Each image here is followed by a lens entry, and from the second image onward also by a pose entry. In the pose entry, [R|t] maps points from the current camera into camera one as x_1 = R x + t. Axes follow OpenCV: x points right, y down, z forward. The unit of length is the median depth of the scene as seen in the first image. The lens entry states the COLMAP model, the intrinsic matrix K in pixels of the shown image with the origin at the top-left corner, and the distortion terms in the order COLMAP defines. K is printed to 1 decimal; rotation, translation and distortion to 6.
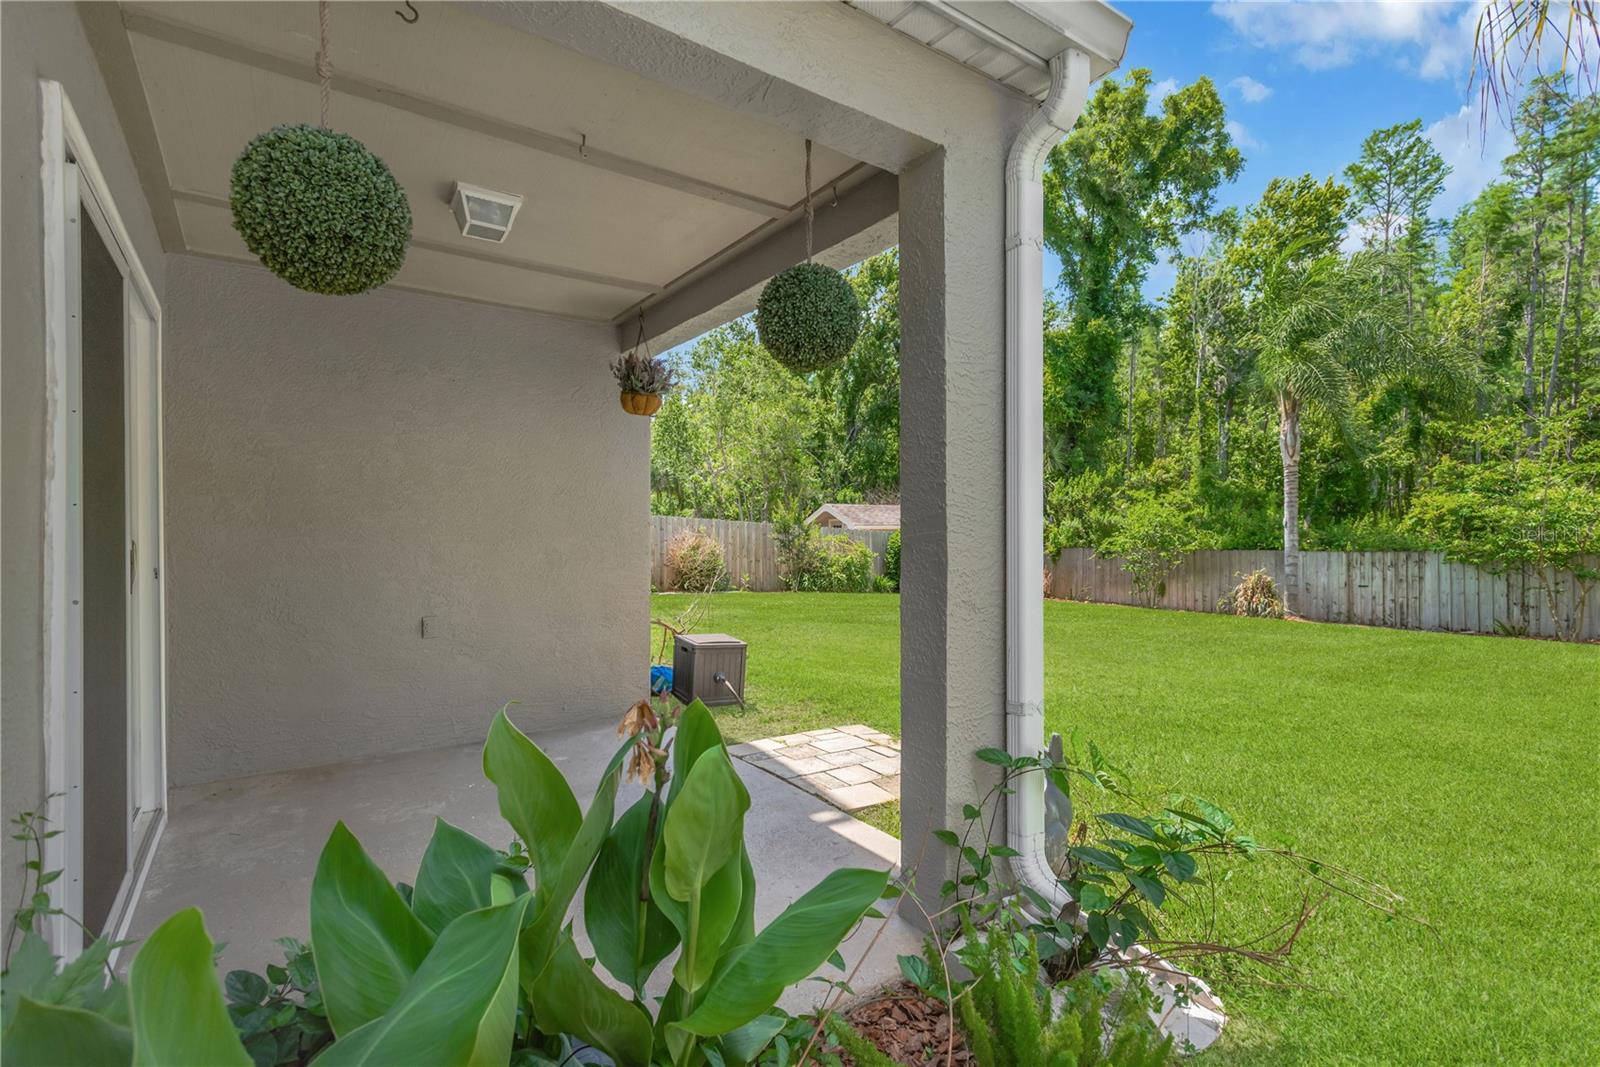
lens RADIAL K [[752.5, 0, 798.1], [0, 752.5, 533.9], [0, 0, 1]] dist [0.016847, -0.005581]
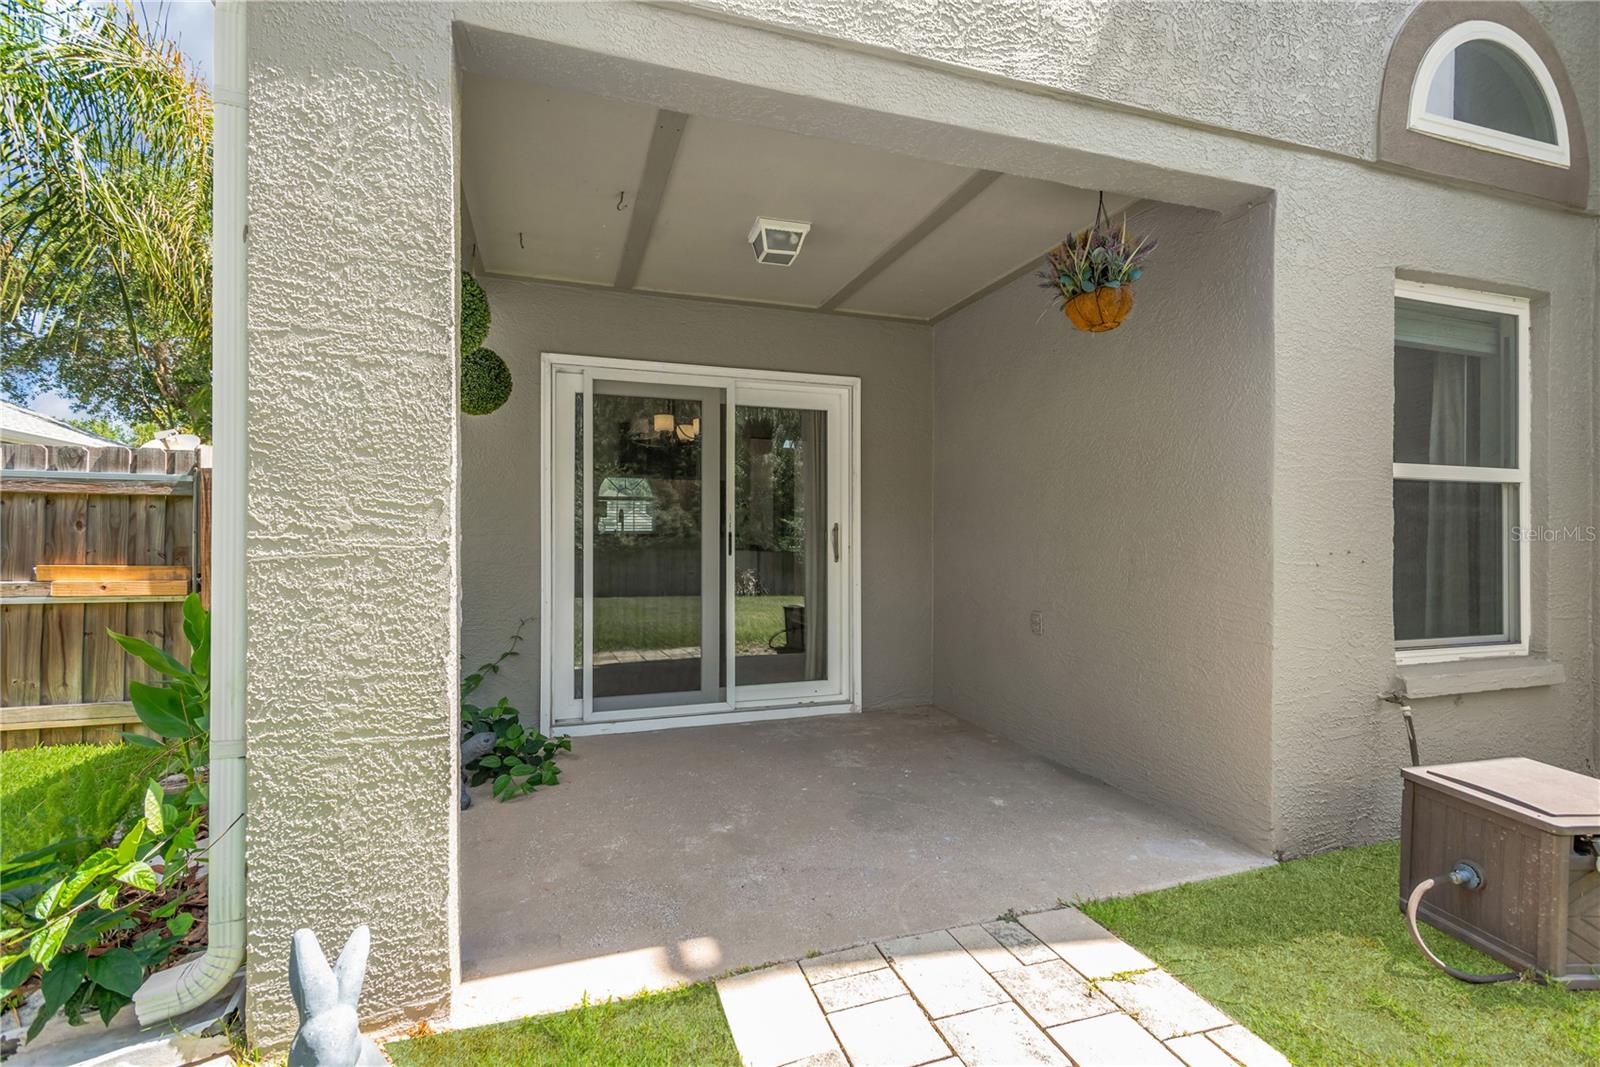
lens RADIAL K [[752.5, 0, 817.3], [0, 752.5, 528.2], [0, 0, 1]] dist [0.016847, -0.005581]
pose [[-0.279088, -0.004668, -0.960254, 0.529103], [-0.004340, 0.999984, -0.003599, 0.007953], [0.960256, 0.003163, -0.279104, 1.062292]]
